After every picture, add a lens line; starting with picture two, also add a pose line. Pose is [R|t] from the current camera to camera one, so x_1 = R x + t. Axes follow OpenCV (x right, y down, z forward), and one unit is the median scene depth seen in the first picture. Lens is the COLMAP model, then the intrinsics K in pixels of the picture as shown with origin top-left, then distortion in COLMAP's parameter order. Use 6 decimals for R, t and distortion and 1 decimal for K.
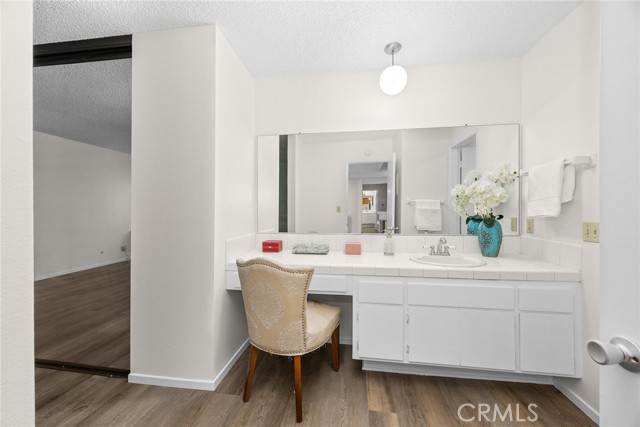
lens RADIAL K [[247.0, 0, 325.7], [0, 247.0, 212.5], [0, 0, 1]] dist [-0.000188, -0.000225]
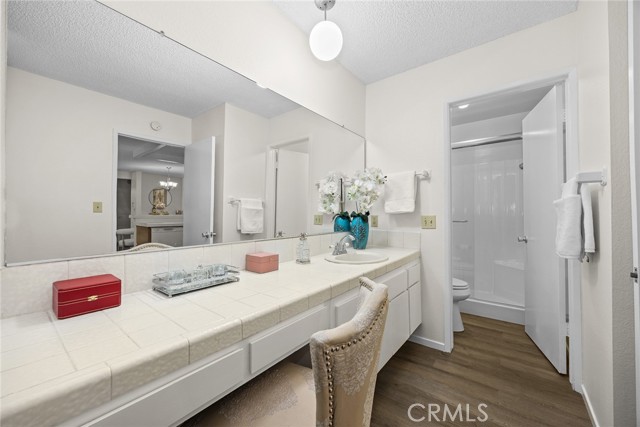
lens RADIAL K [[247.0, 0, 321.5], [0, 247.0, 210.2], [0, 0, 1]] dist [-0.000188, -0.000225]
pose [[0.493344, 0.023432, 0.869518, -0.361877], [0.010207, 0.999412, -0.032723, 0.033541], [-0.869774, 0.025019, 0.492815, 0.544595]]
